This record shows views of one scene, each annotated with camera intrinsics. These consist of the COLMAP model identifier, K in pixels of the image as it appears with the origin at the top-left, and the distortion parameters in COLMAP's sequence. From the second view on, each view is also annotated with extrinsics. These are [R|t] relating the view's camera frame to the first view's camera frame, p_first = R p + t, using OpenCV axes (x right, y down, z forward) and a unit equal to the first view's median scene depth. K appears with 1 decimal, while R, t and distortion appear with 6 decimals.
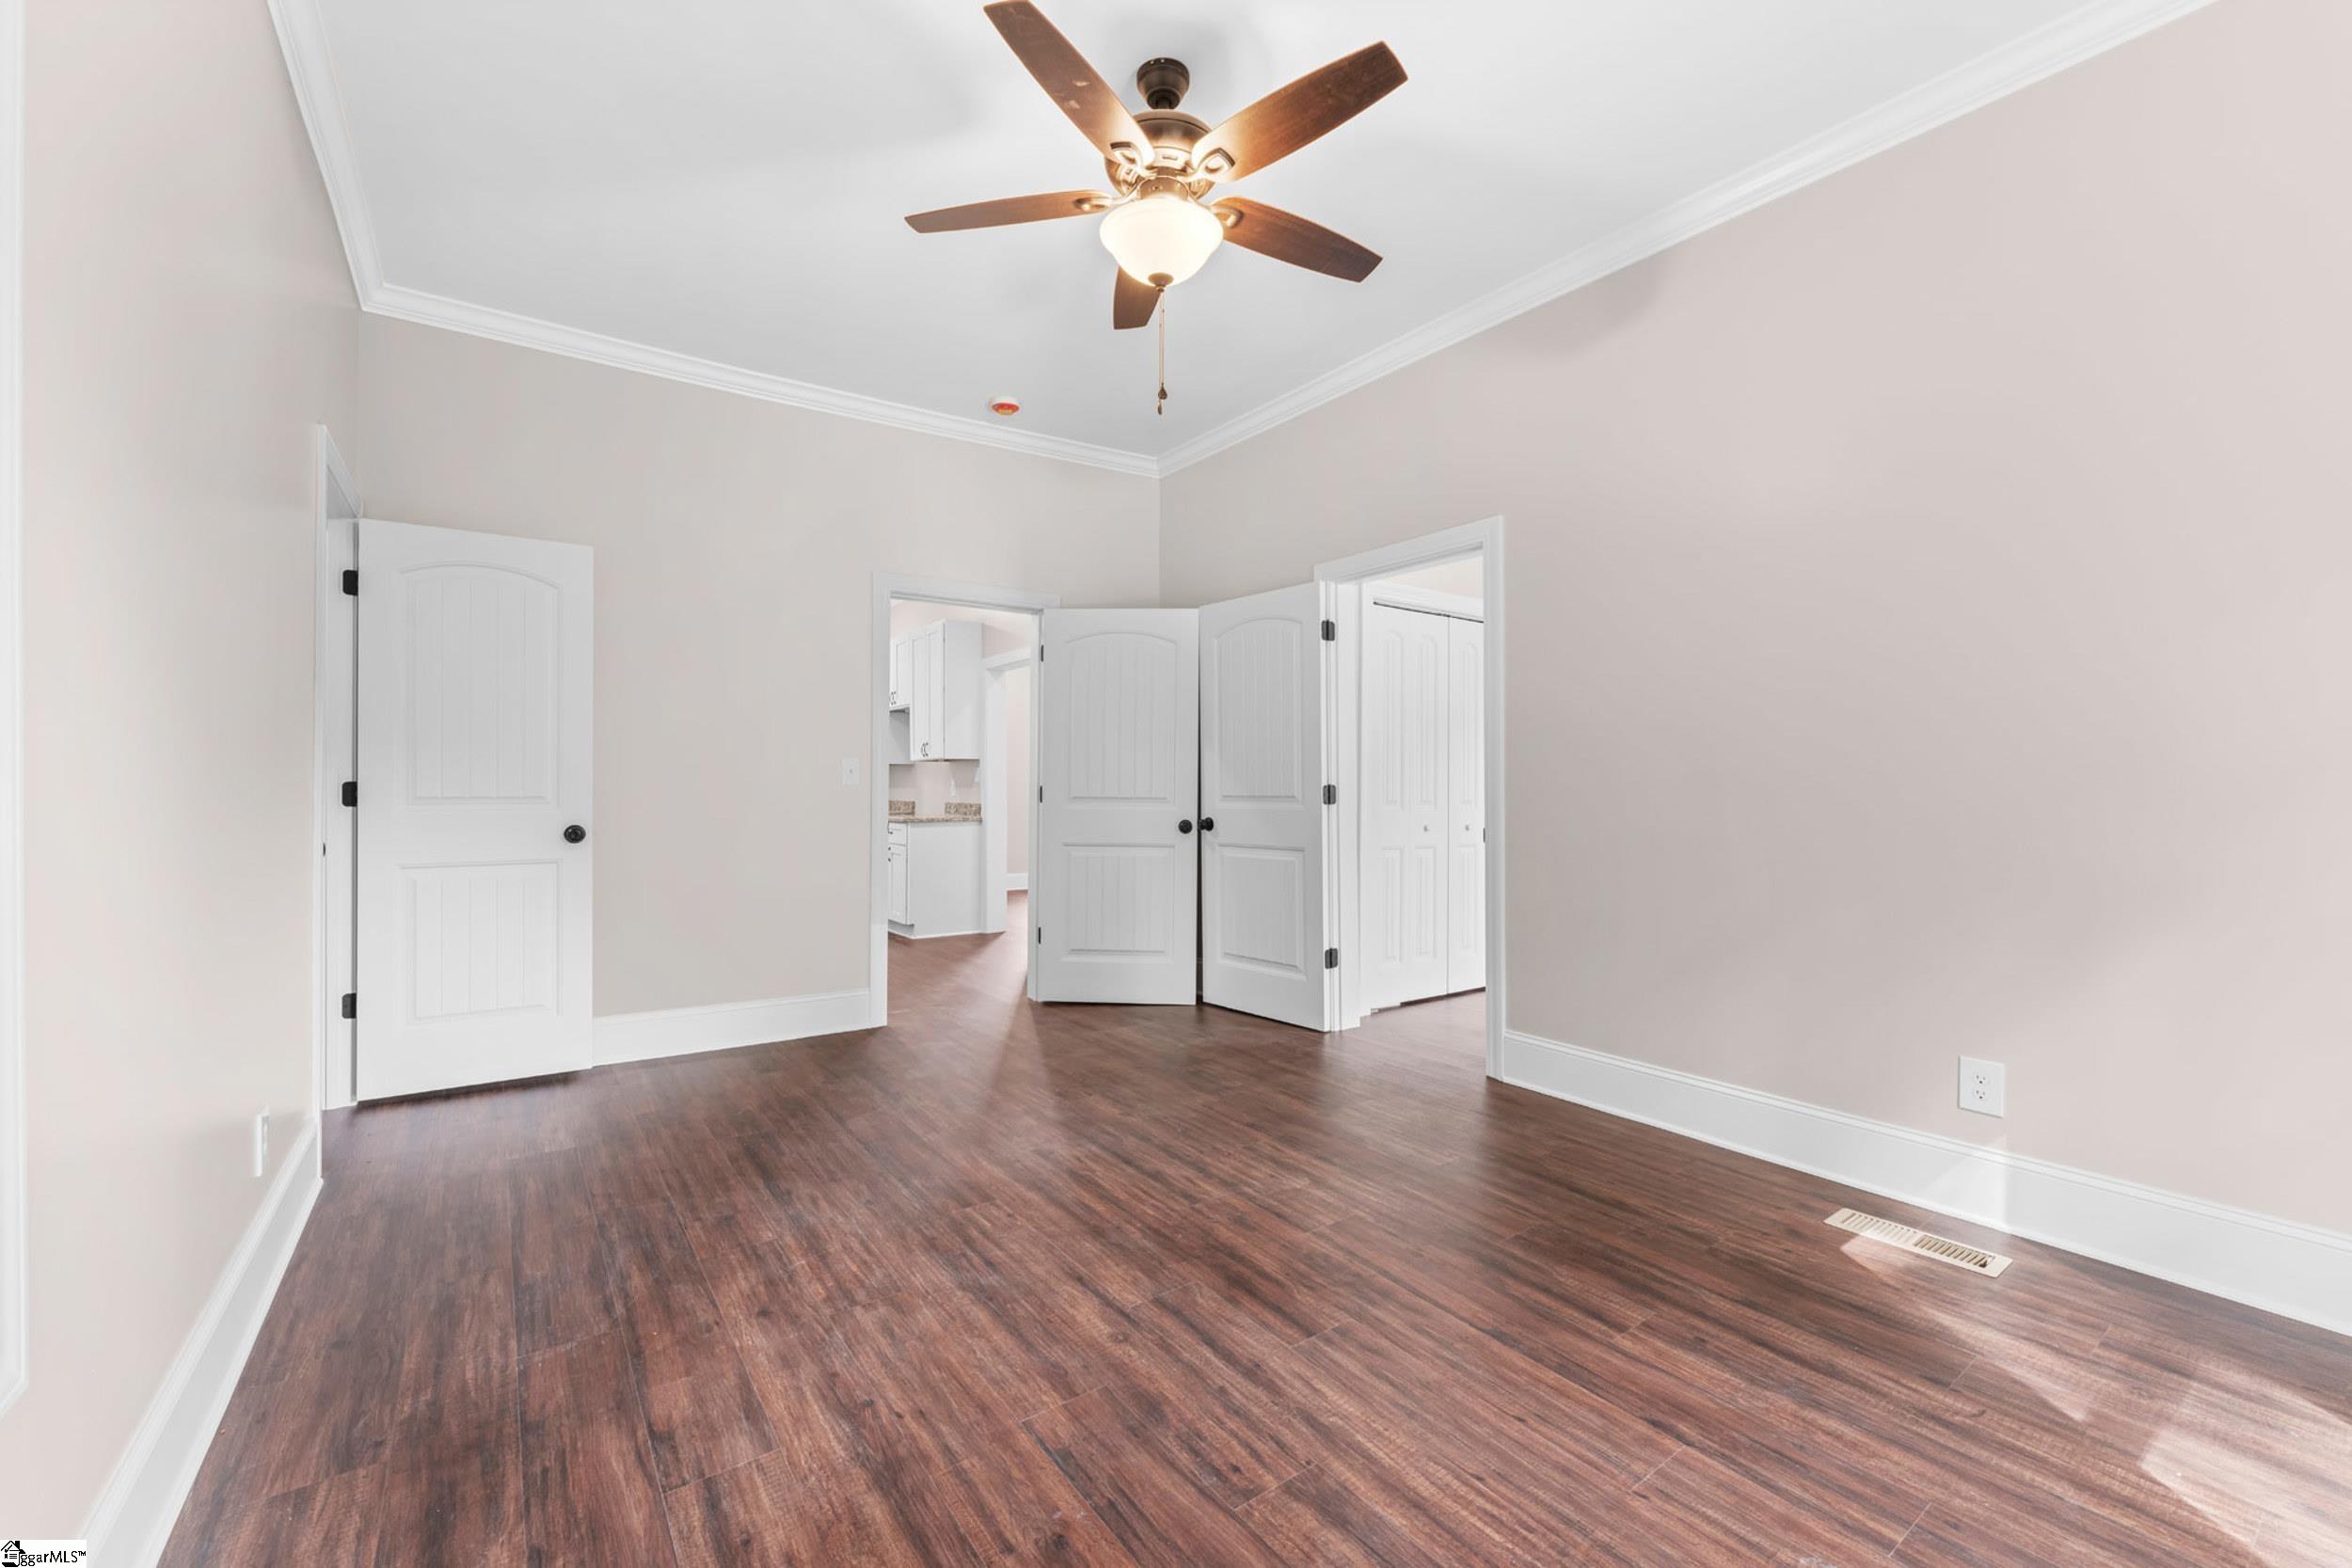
lens RADIAL K [[947.2, 0, 1168.6], [0, 947.2, 783.5], [0, 0, 1]] dist [0.000931, 0.000154]
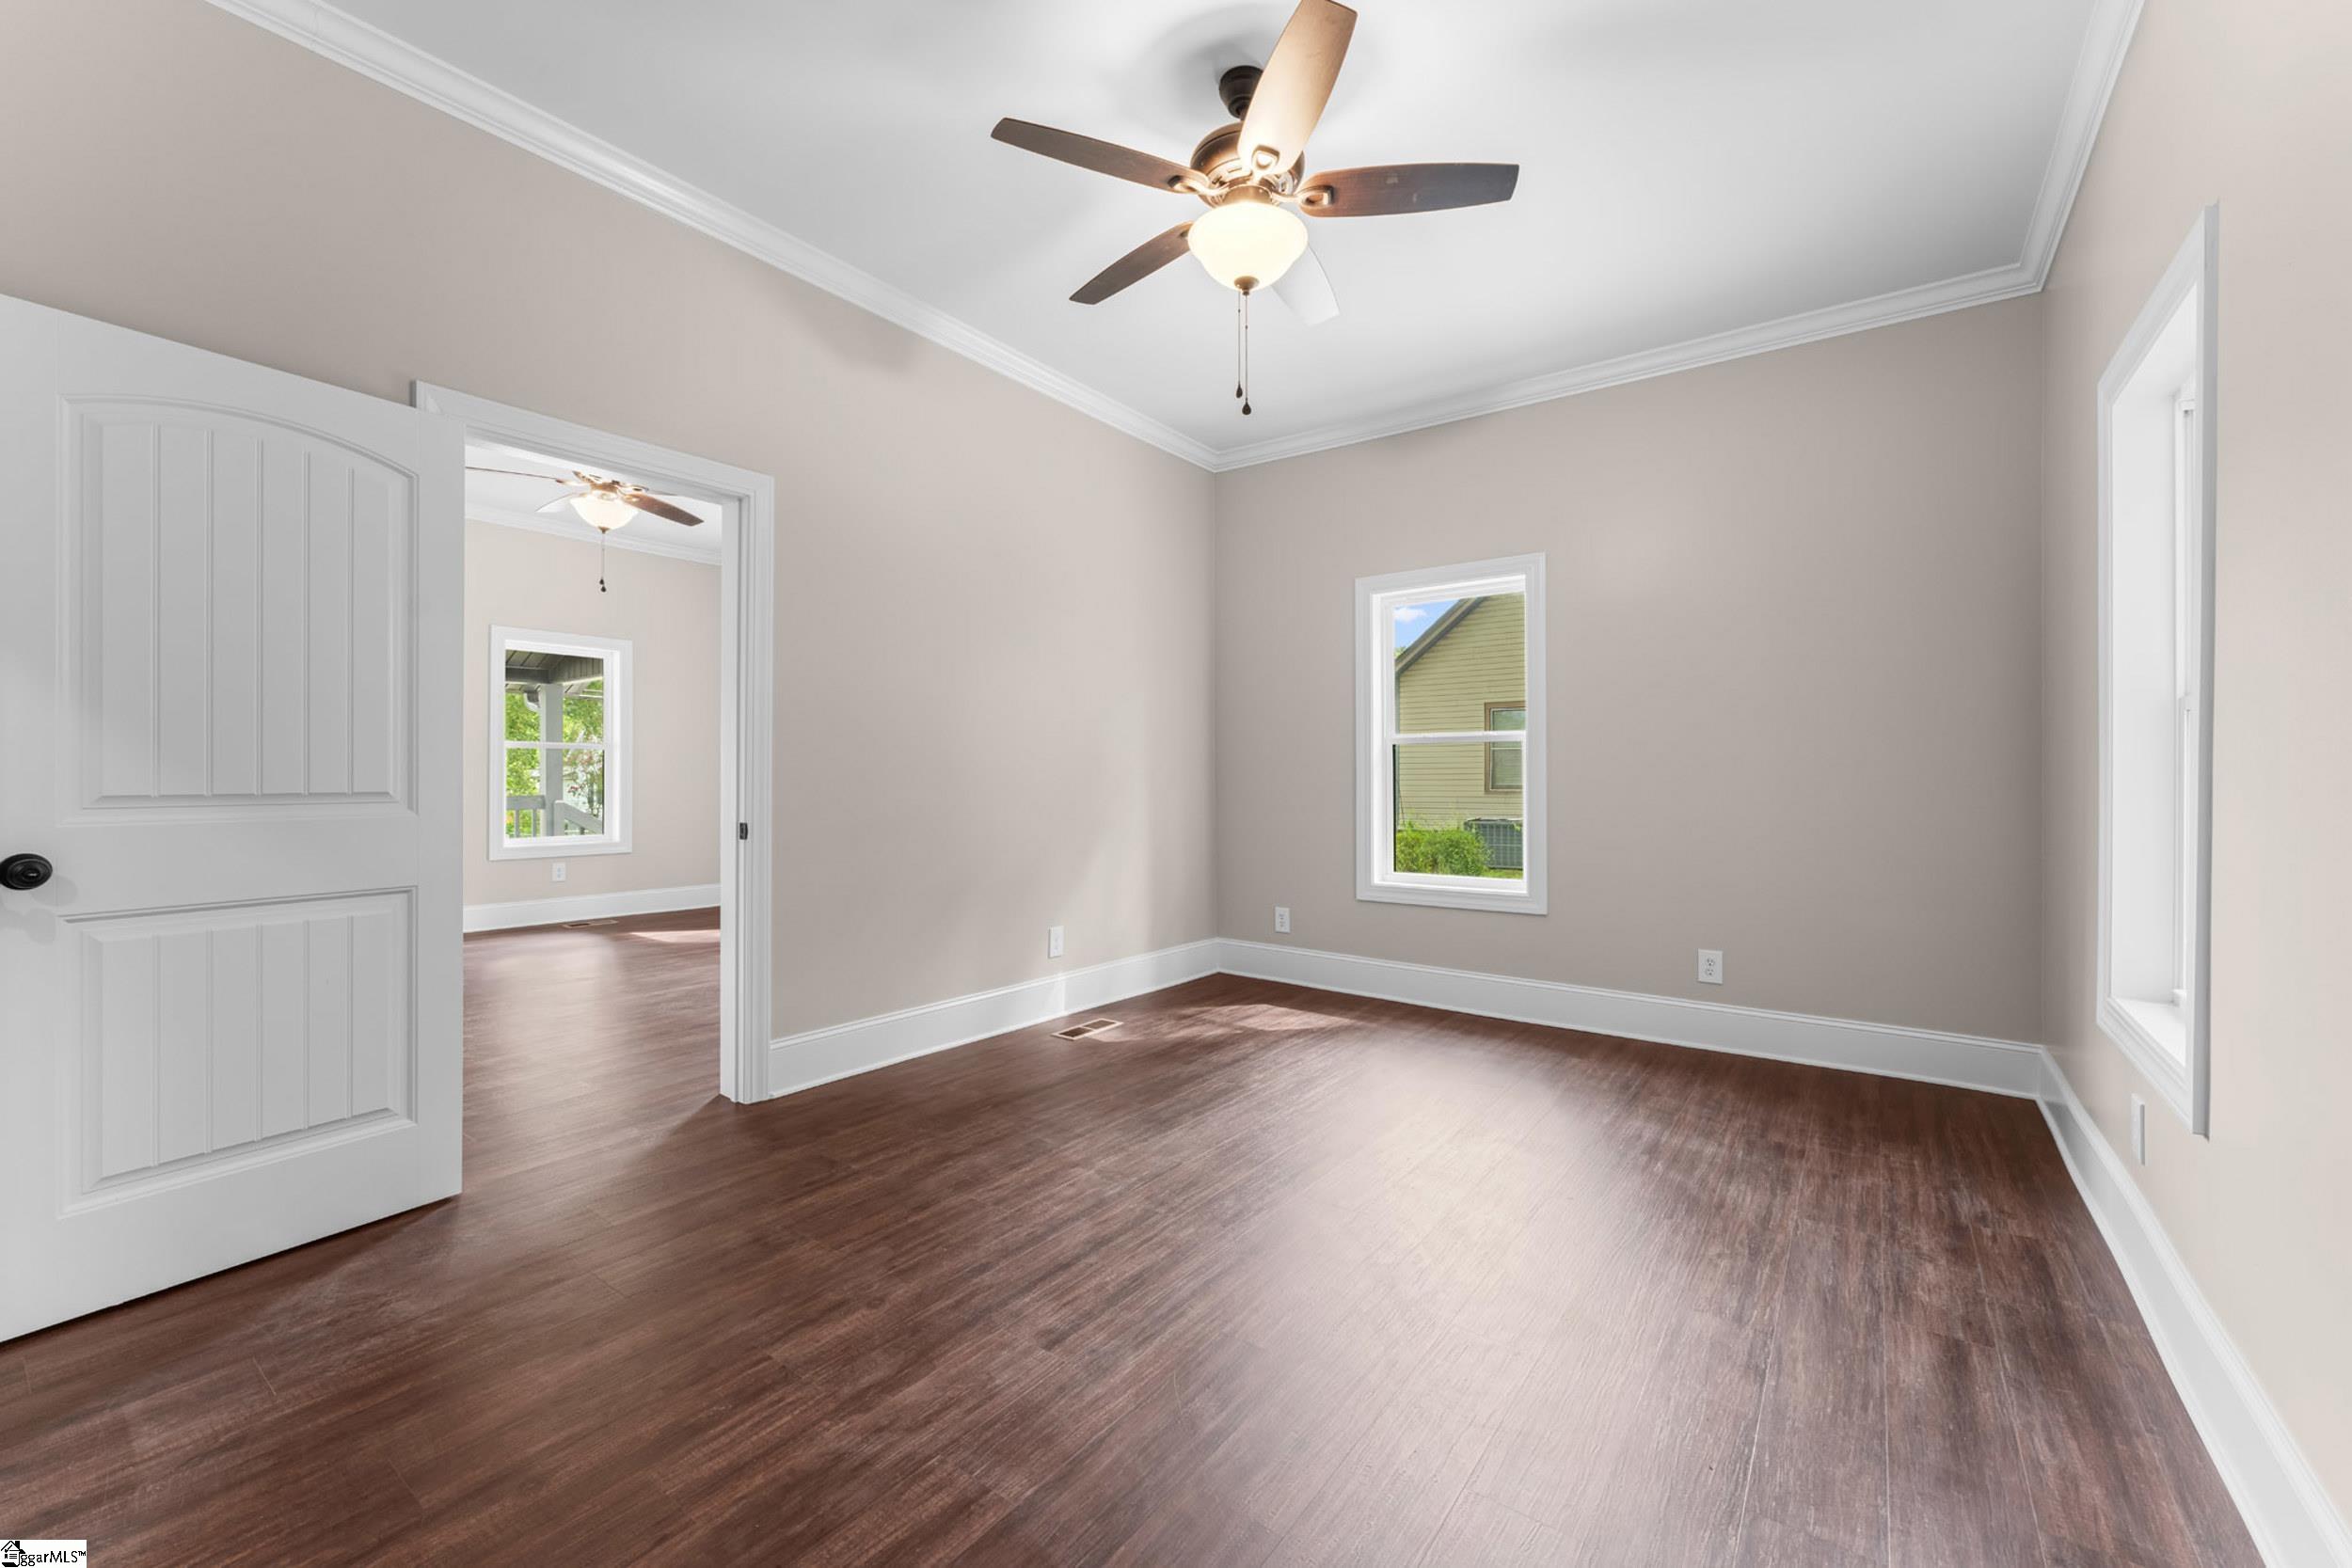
lens RADIAL K [[947.2, 0, 1169.4], [0, 947.2, 772.5], [0, 0, 1]] dist [0.000931, 0.000154]
pose [[-0.304372, 0.002607, 0.952550, -0.824536], [-0.005921, 0.999972, -0.004628, 0.002414], [-0.952535, -0.007049, -0.304348, 1.189119]]
